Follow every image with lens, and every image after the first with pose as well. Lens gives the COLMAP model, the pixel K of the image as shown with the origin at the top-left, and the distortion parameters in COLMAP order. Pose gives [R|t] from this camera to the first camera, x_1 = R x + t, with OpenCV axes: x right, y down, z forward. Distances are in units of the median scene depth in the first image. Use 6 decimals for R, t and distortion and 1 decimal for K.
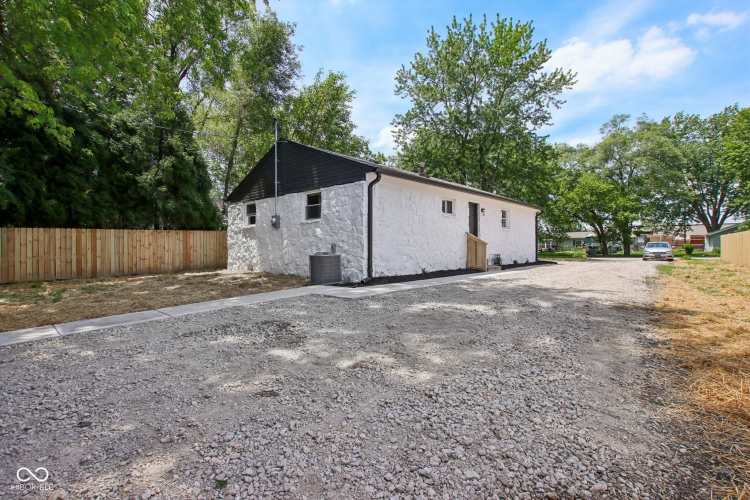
lens RADIAL K [[350.1, 0, 376.1], [0, 350.1, 249.0], [0, 0, 1]] dist [-0.033067, 0.004693]
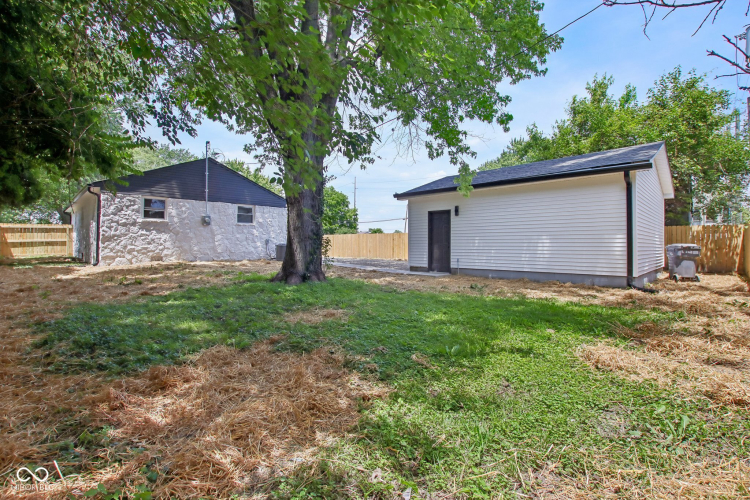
lens RADIAL K [[350.1, 0, 374.4], [0, 350.1, 244.6], [0, 0, 1]] dist [-0.033067, 0.004693]
pose [[0.027453, 0.004913, 0.999611, -1.396426], [0.005983, 0.999969, -0.005079, 0.018763], [-0.999605, 0.006120, 0.027423, 0.303035]]
